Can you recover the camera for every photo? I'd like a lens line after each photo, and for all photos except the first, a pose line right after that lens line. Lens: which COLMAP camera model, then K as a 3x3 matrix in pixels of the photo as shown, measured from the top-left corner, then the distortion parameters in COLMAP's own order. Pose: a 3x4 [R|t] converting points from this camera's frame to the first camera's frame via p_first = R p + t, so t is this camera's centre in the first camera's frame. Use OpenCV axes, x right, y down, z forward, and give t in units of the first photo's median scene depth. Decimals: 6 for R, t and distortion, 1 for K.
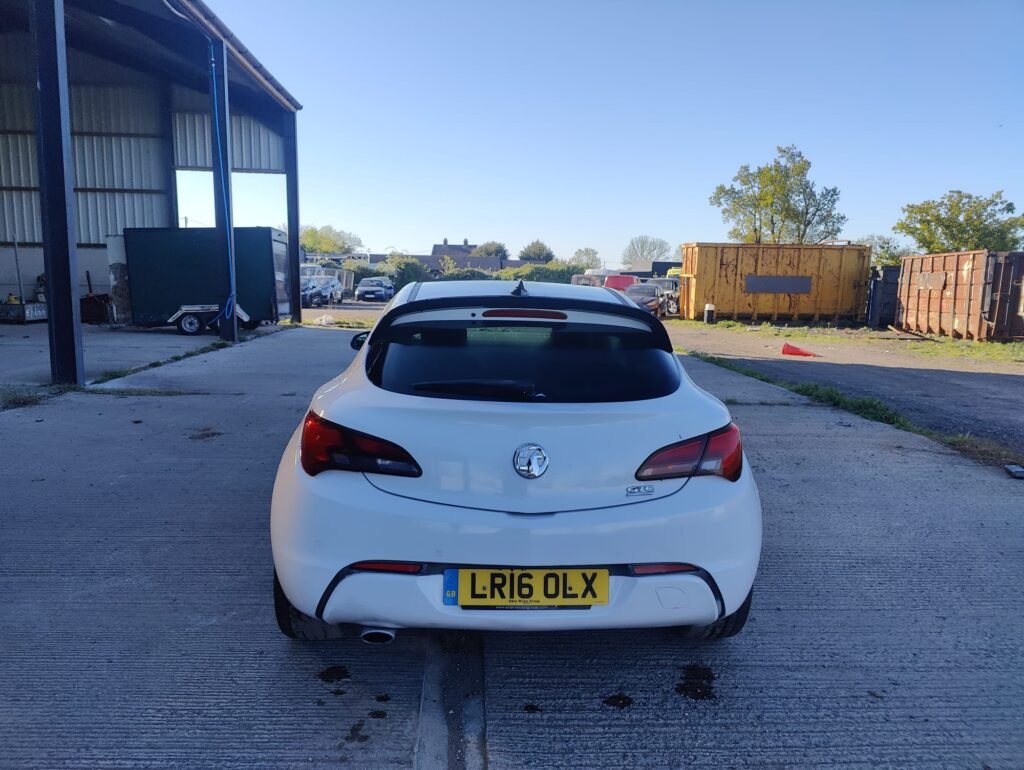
lens RADIAL K [[711.1, 0, 514.3], [0, 711.1, 390.6], [0, 0, 1]] dist [0.043715, -0.046320]
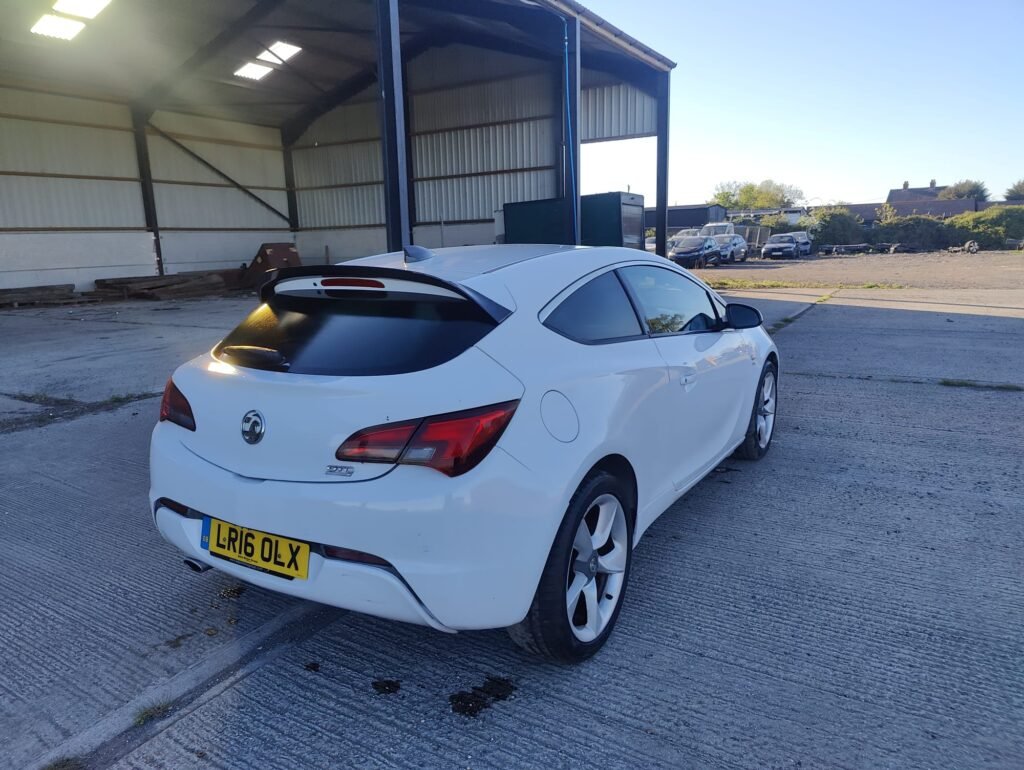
lens RADIAL K [[711.1, 0, 508.9], [0, 711.1, 385.7], [0, 0, 1]] dist [0.043715, -0.046320]
pose [[0.823253, 0.070046, -0.563337, 0.103702], [-0.042485, 0.997178, 0.061903, -0.004783], [0.566083, -0.027028, 0.823905, 0.040495]]
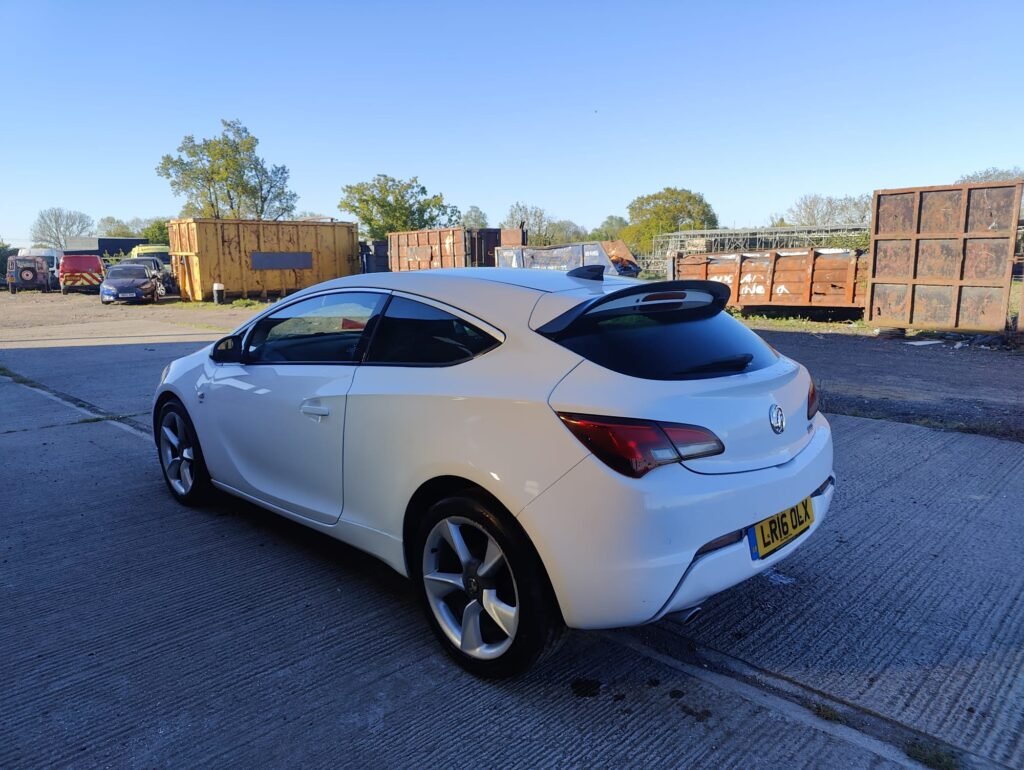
lens RADIAL K [[711.1, 0, 507.1], [0, 711.1, 383.6], [0, 0, 1]] dist [0.043715, -0.046320]
pose [[0.739847, -0.147316, 0.656448, -0.121614], [0.131610, 0.988572, 0.073518, -0.011839], [-0.659776, 0.032003, 0.750780, 0.046662]]
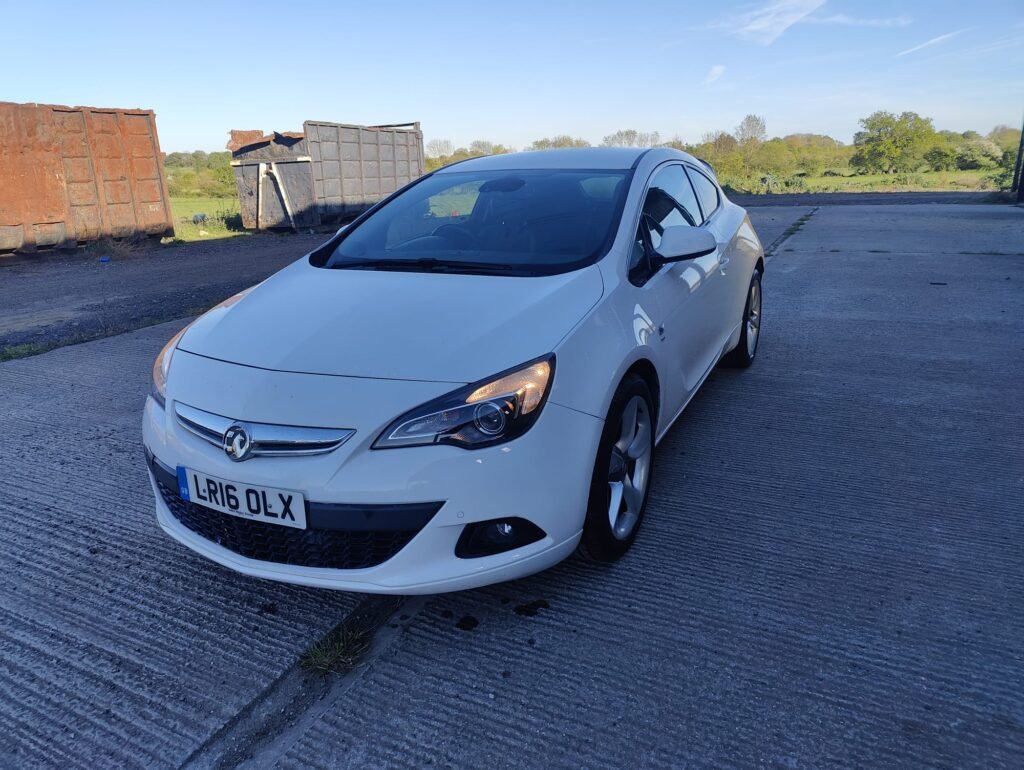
lens RADIAL K [[711.1, 0, 521.2], [0, 711.1, 376.5], [0, 0, 1]] dist [0.043715, -0.046320]
pose [[-0.869482, -0.142063, 0.473095, -0.095430], [0.082018, 0.902937, 0.421875, -0.058929], [-0.487108, 0.405614, -0.773436, 0.391373]]
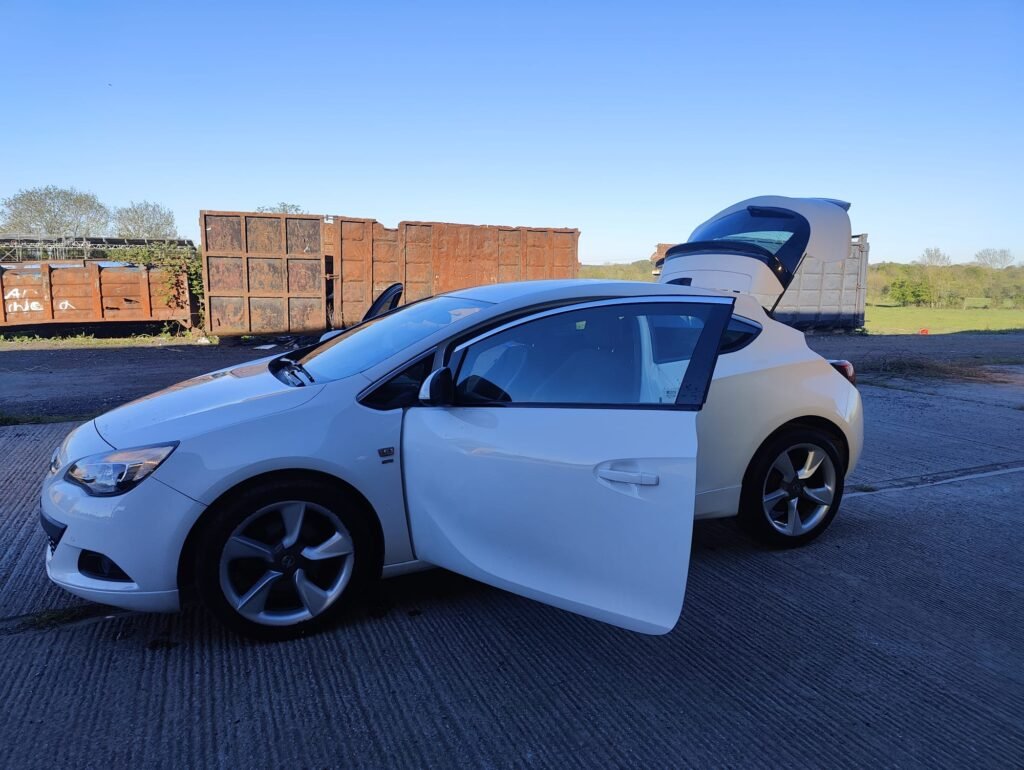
lens RADIAL K [[711.1, 0, 511.2], [0, 711.1, 379.3], [0, 0, 1]] dist [0.043715, -0.046320]
pose [[-0.343275, -0.165312, 0.924573, -0.198452], [0.127041, 0.967170, 0.220096, -0.050192], [-0.930604, 0.193012, -0.311004, 0.282944]]
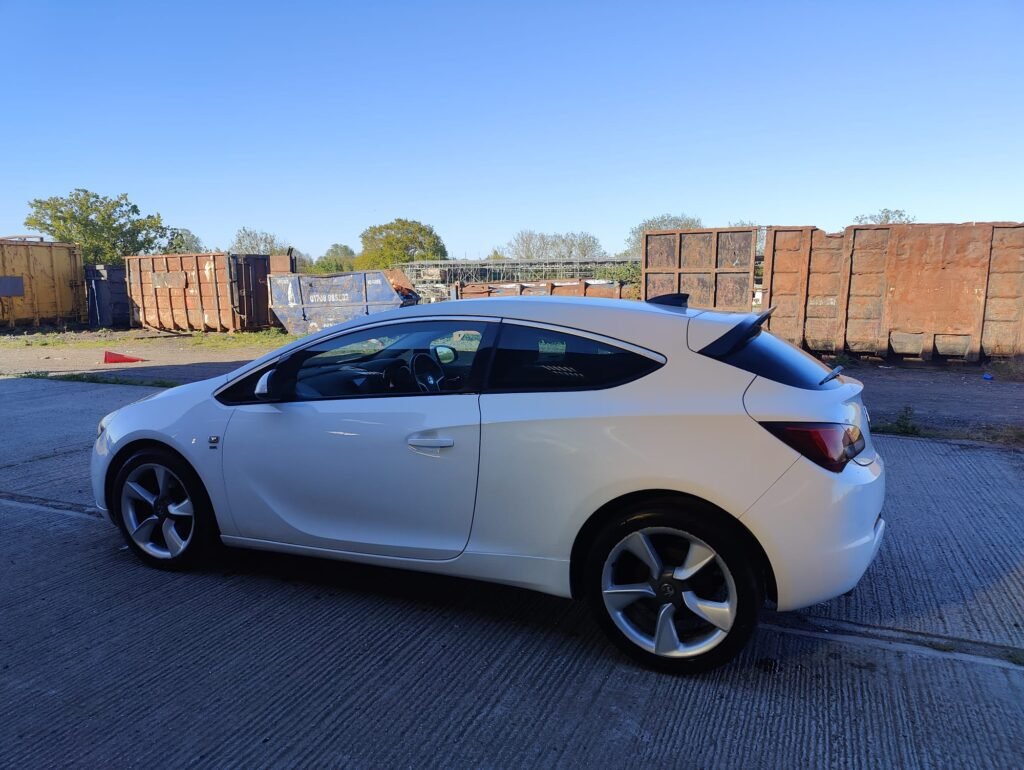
lens RADIAL K [[711.1, 0, 507.4], [0, 711.1, 386.6], [0, 0, 1]] dist [0.043715, -0.046320]
pose [[0.438719, -0.152207, 0.885640, -0.178653], [0.153163, 0.983796, 0.093204, -0.023968], [-0.885475, 0.094757, 0.454922, 0.111311]]
